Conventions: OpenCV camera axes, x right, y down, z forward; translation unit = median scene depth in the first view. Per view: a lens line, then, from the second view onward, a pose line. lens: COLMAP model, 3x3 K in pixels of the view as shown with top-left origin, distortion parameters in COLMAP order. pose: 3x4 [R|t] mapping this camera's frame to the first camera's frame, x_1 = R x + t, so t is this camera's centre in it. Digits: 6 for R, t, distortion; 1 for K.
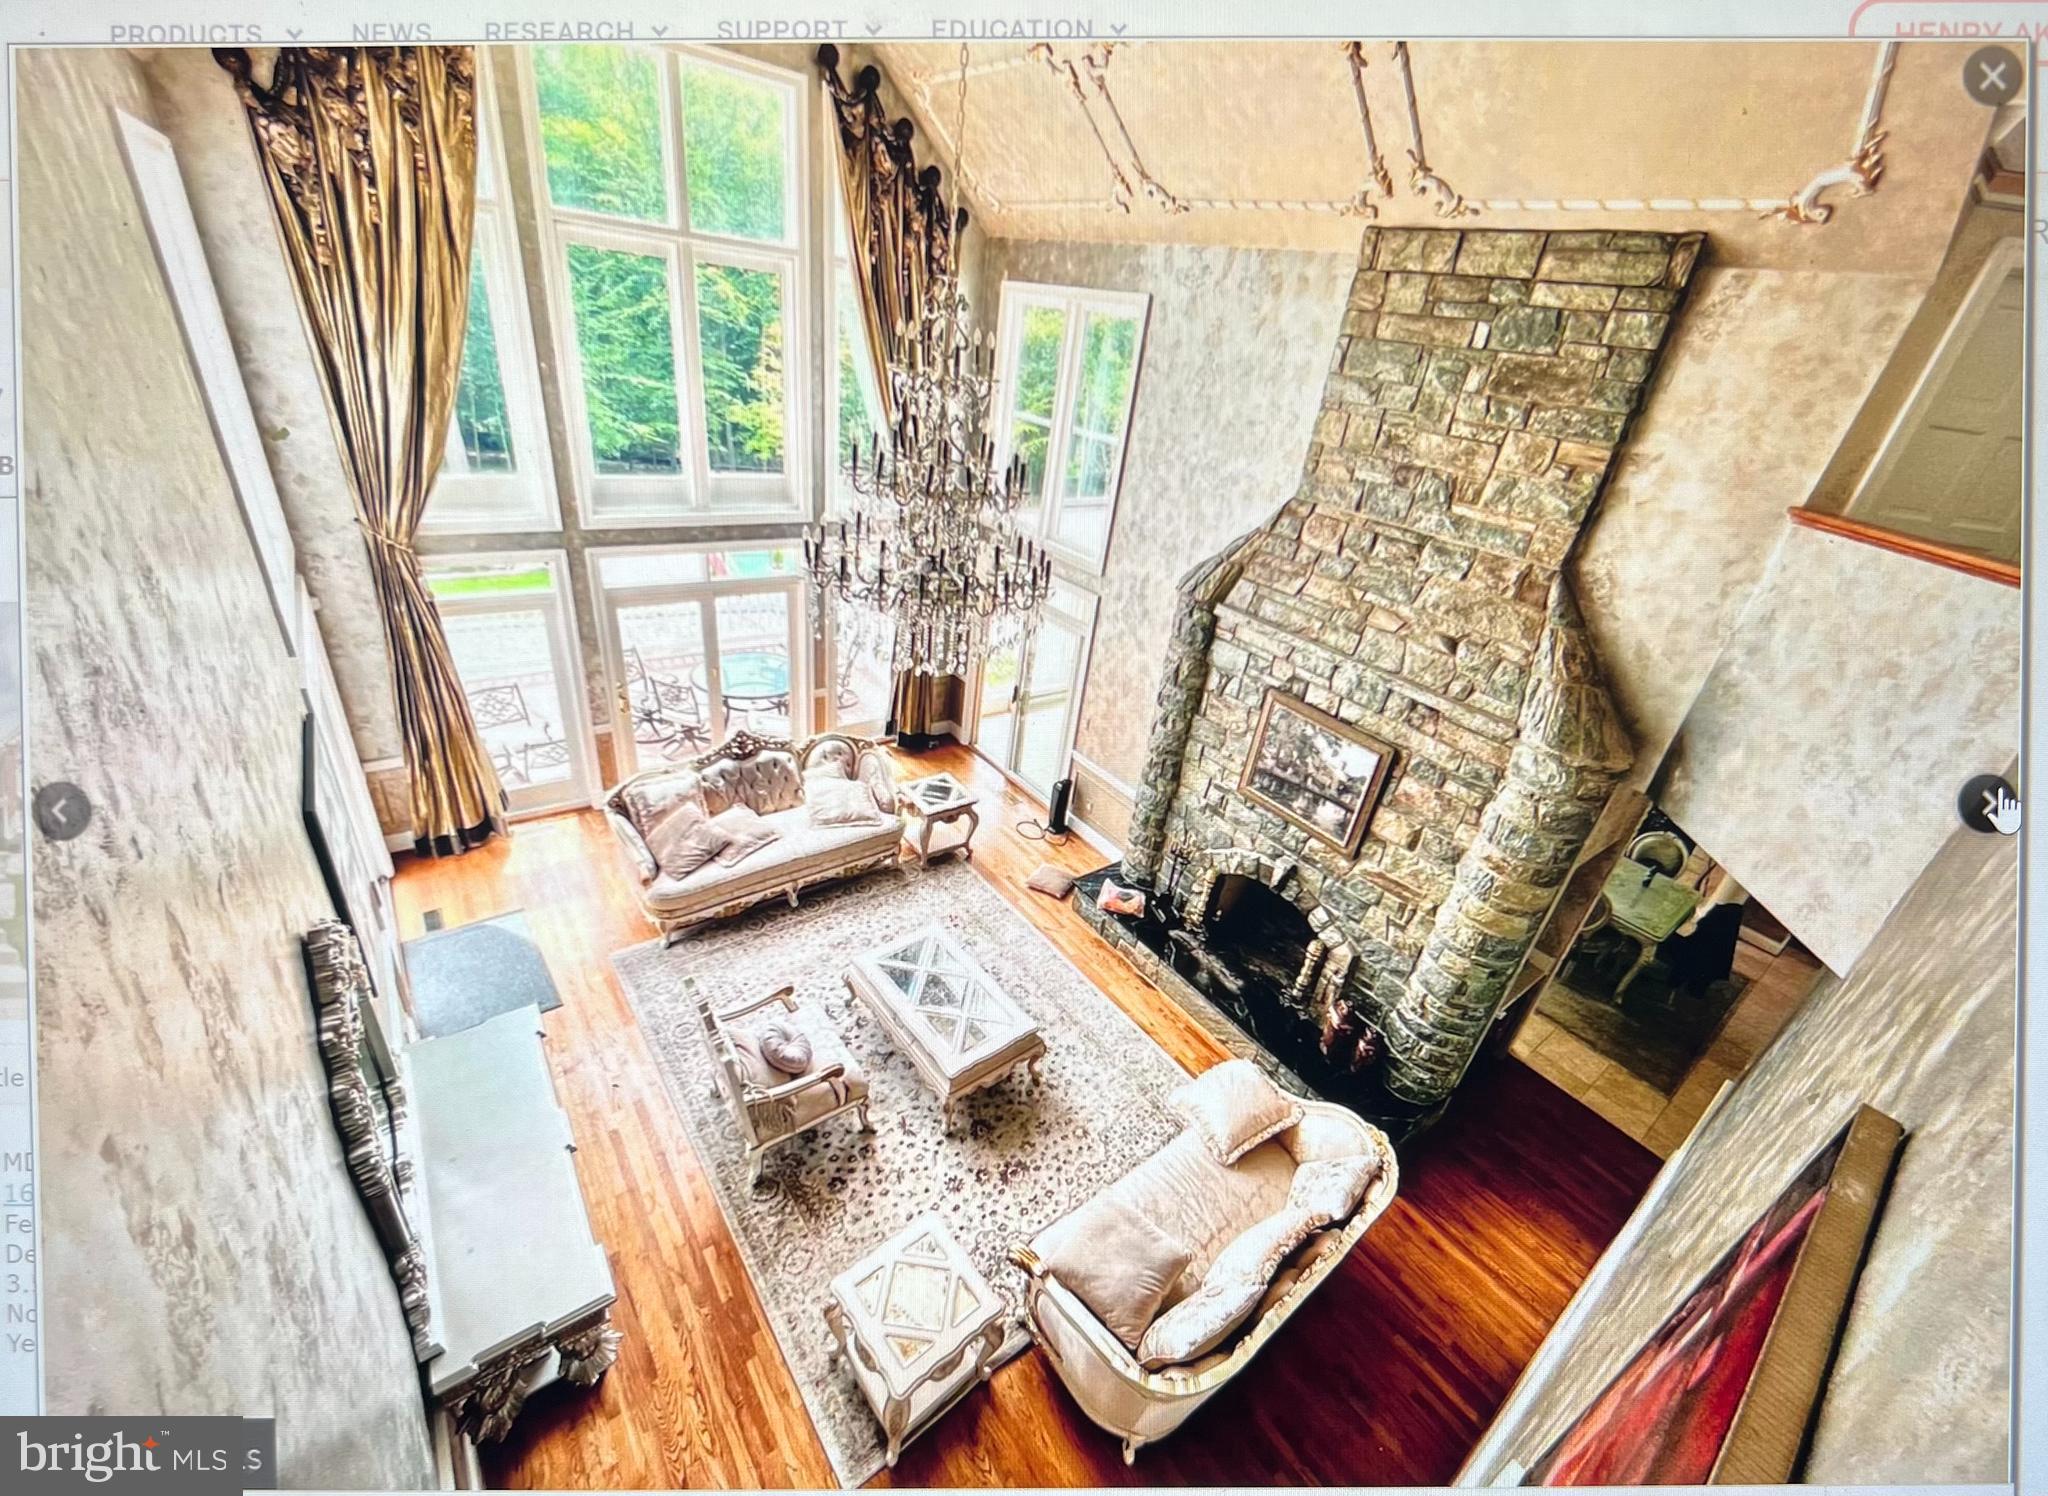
lens RADIAL K [[804.2, 0, 1025.9], [0, 804.2, 748.4], [0, 0, 1]] dist [-0.010580, -0.001296]
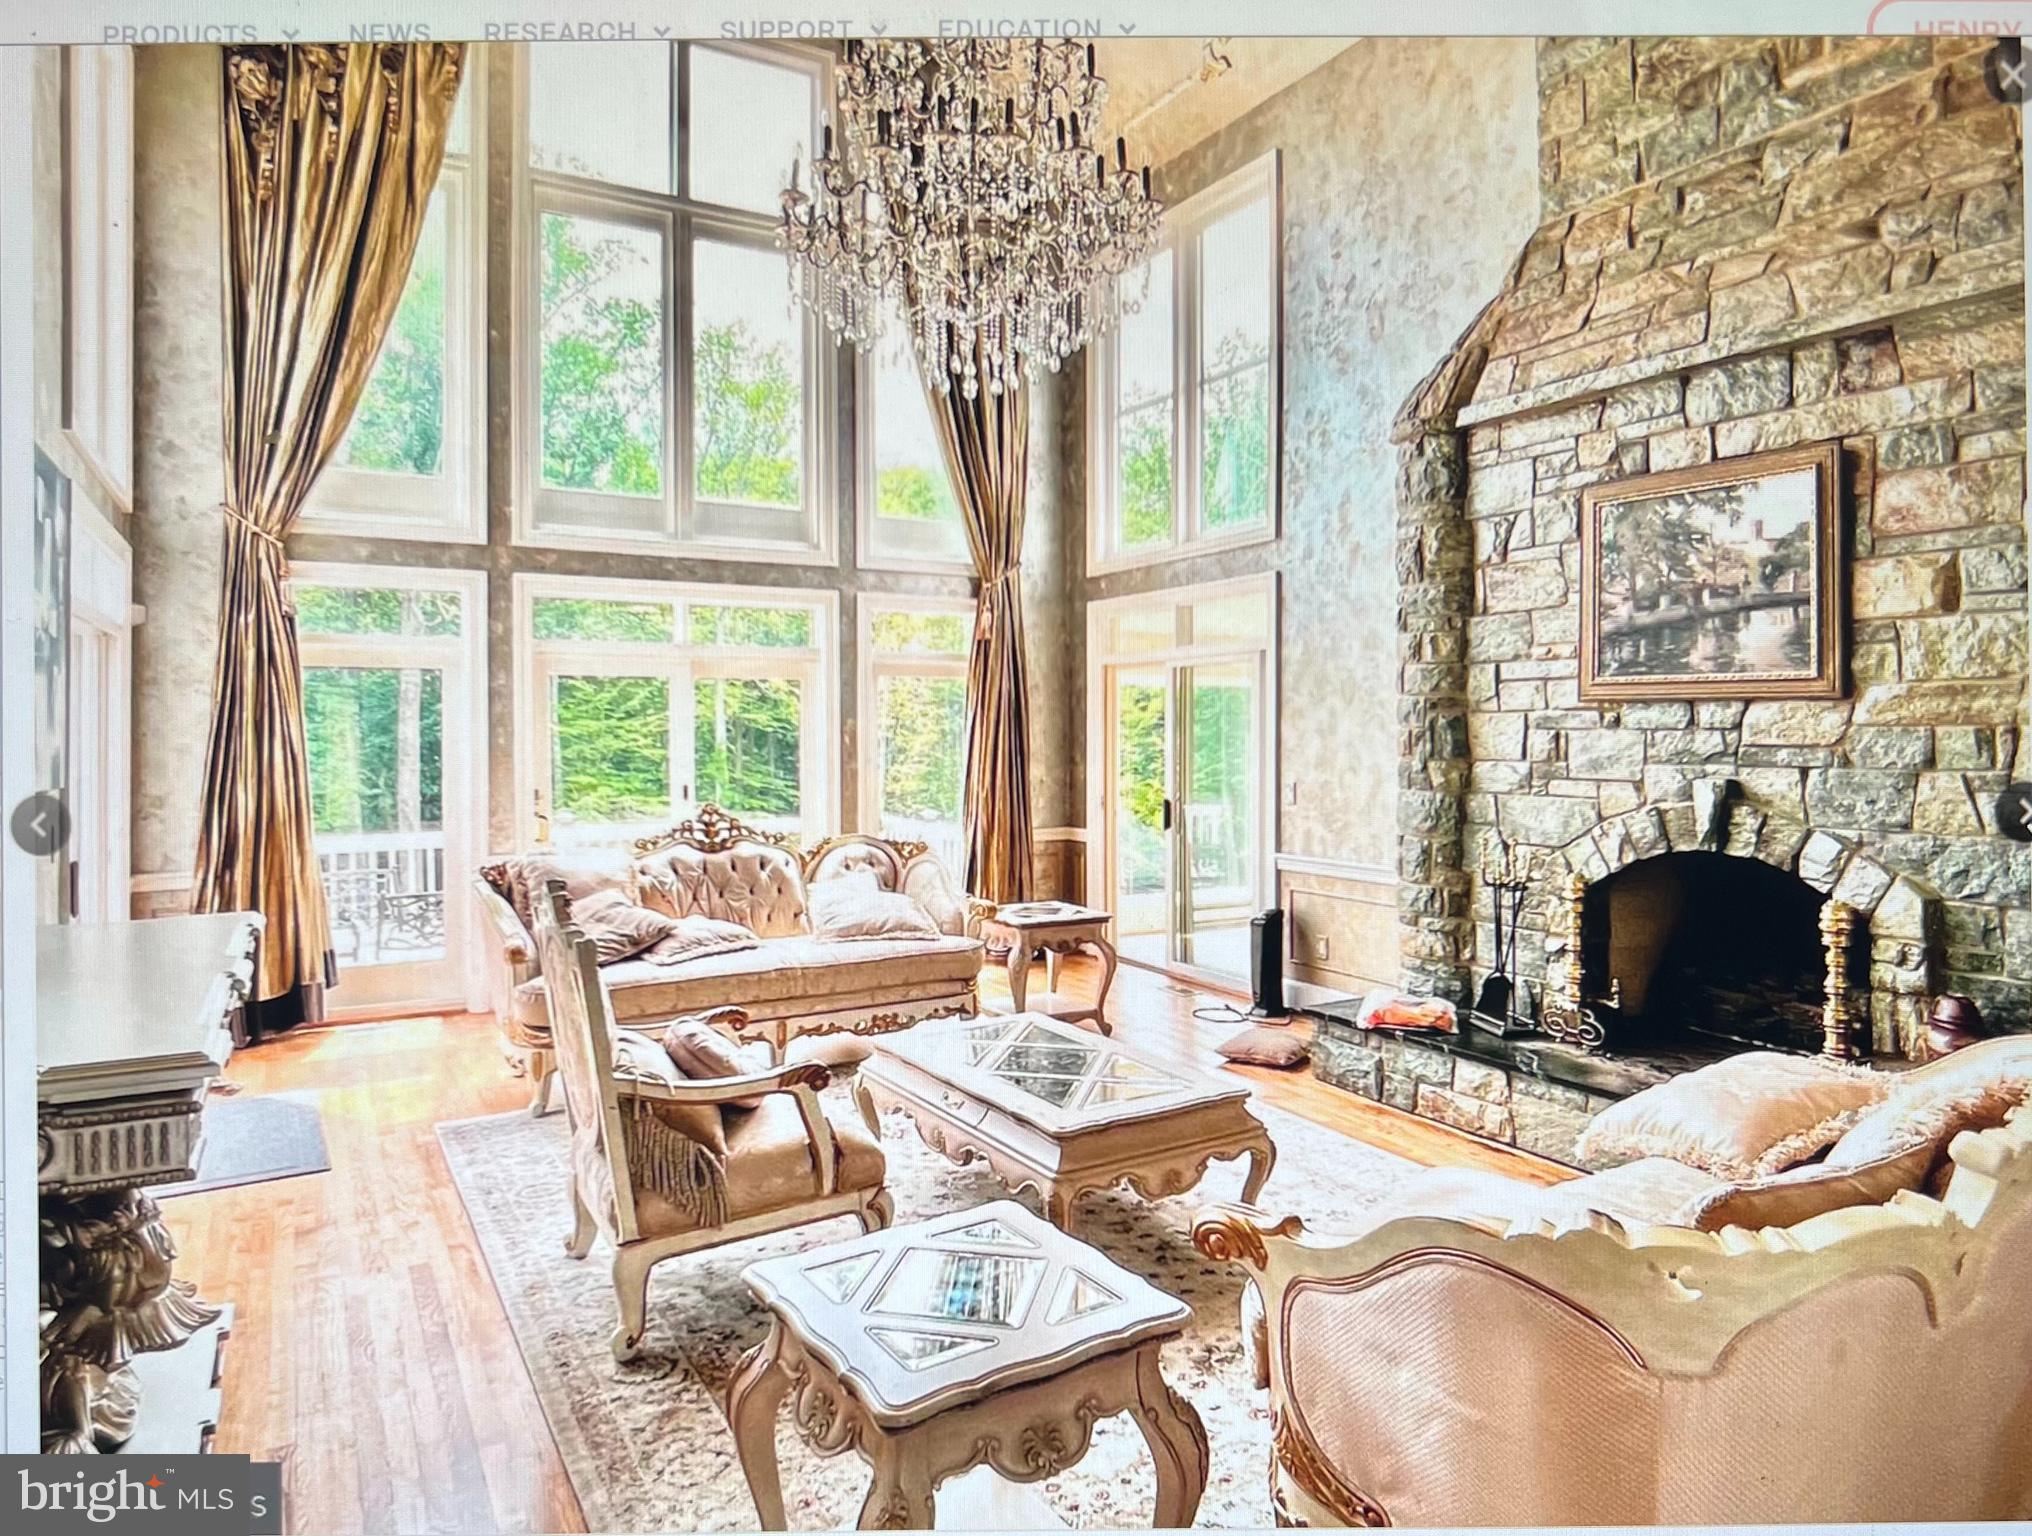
lens RADIAL K [[1234.7, 0, 1014.9], [0, 1234.7, 765.3], [0, 0, 1]] dist [-0.019623, -0.007319]
pose [[0.984641, -0.120463, -0.126374, -0.008940], [0.044123, 0.872030, -0.487460, 0.514705], [0.168923, 0.474397, 0.863952, 0.273152]]
